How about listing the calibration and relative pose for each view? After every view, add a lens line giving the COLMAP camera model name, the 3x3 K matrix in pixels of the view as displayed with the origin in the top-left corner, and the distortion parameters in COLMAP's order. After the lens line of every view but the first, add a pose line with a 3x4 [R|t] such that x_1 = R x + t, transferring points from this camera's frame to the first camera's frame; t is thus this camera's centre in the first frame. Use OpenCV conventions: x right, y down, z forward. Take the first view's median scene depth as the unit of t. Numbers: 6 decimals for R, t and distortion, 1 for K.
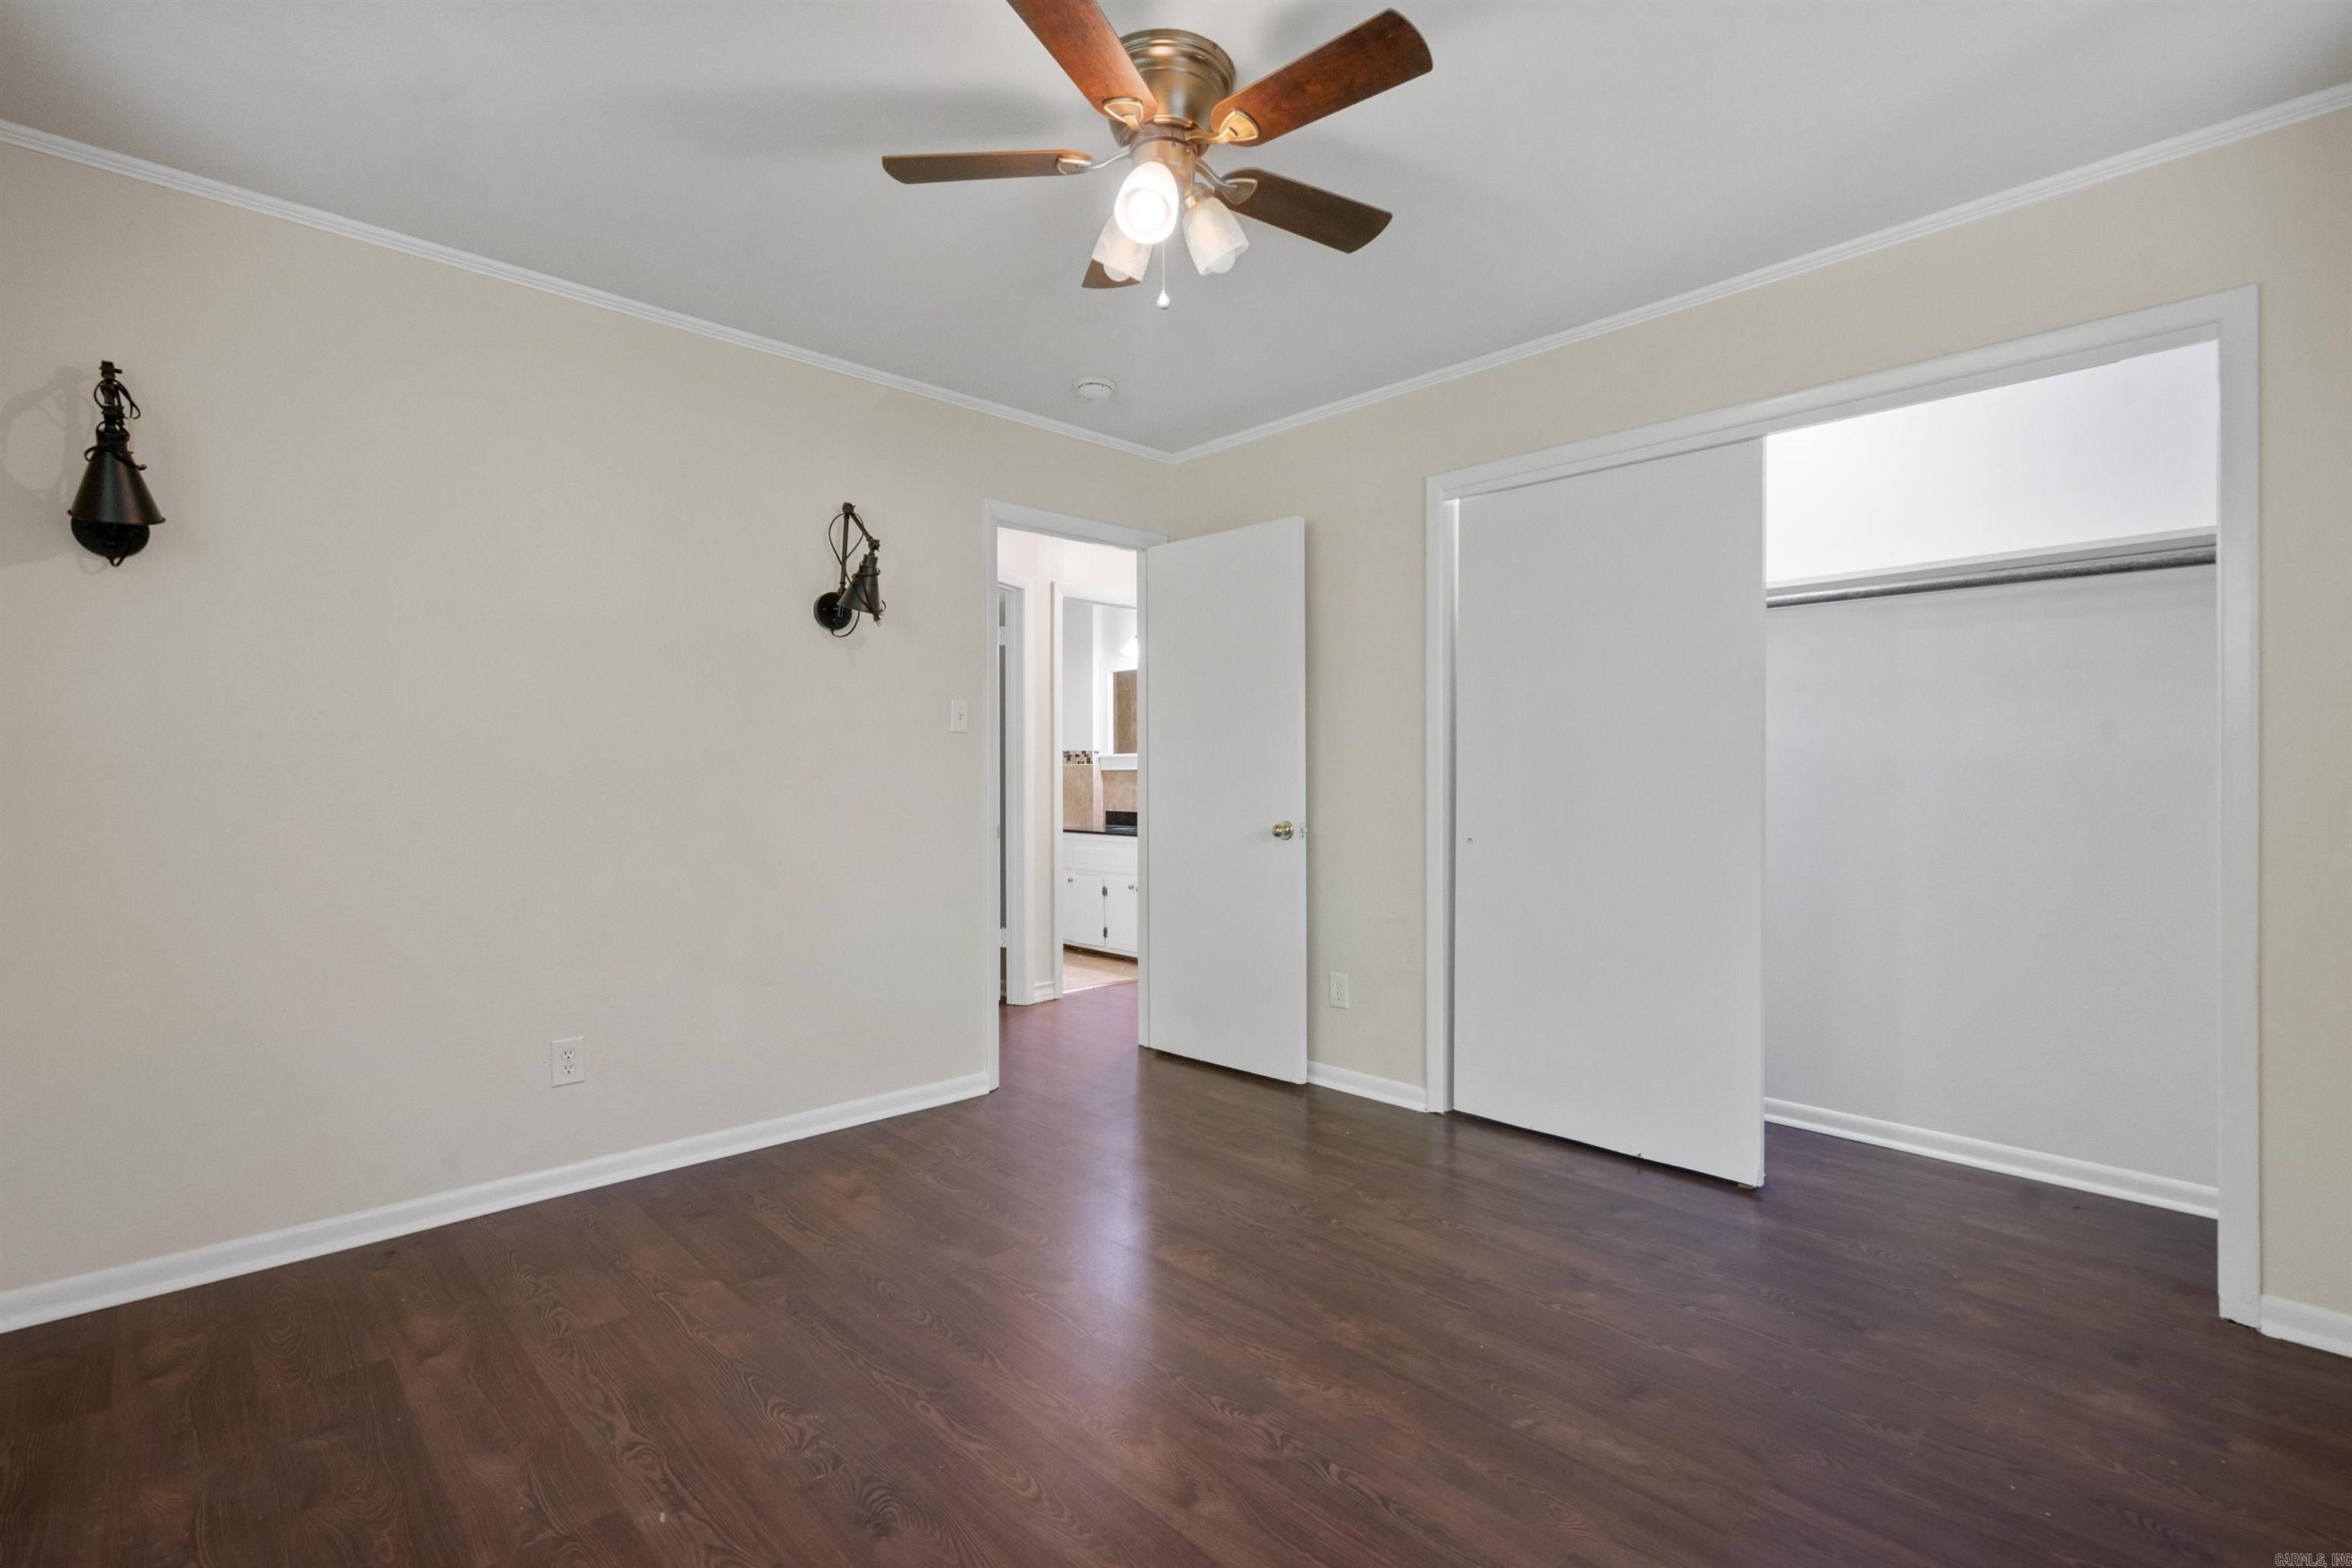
lens RADIAL K [[1077.4, 0, 1176.8], [0, 1077.4, 786.6], [0, 0, 1]] dist [-0.000745, 0.000631]
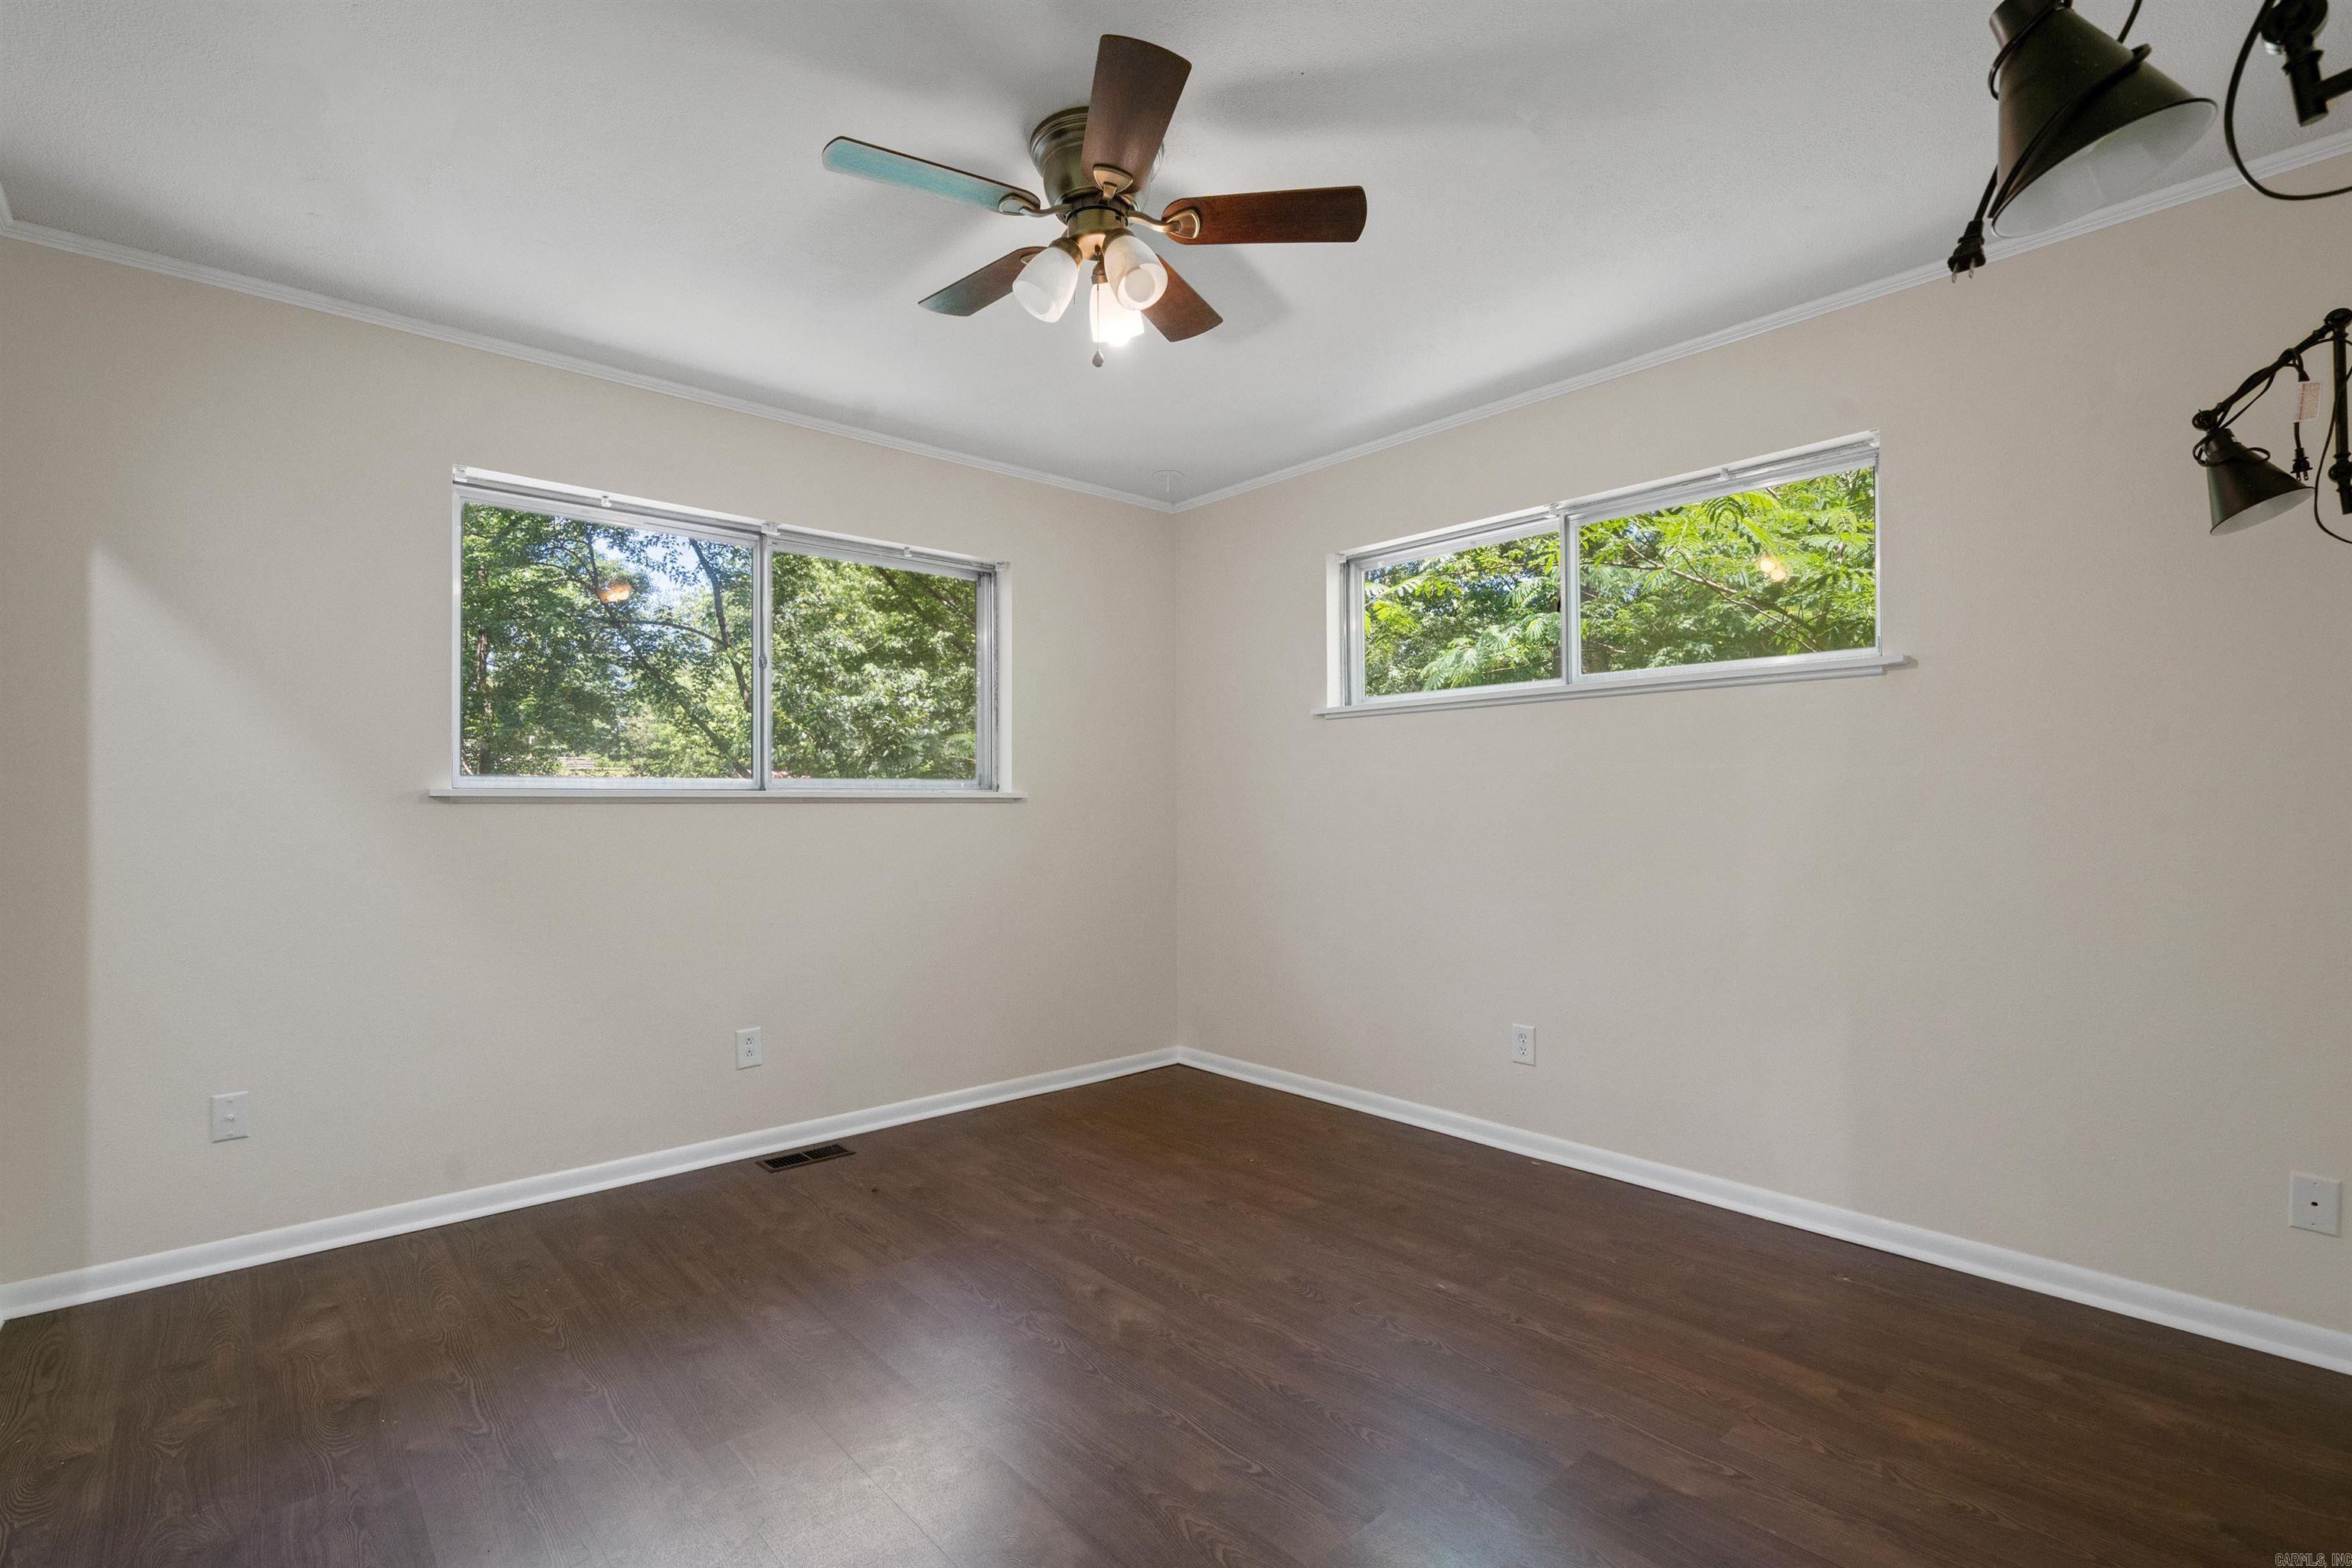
lens RADIAL K [[1077.4, 0, 1176.8], [0, 1077.4, 786.6], [0, 0, 1]] dist [-0.000745, 0.000631]
pose [[-0.999585, 0.006478, 0.028058, -0.118527], [0.006180, 0.999924, -0.010673, -0.020305], [-0.028125, -0.010495, -0.999549, 2.071387]]
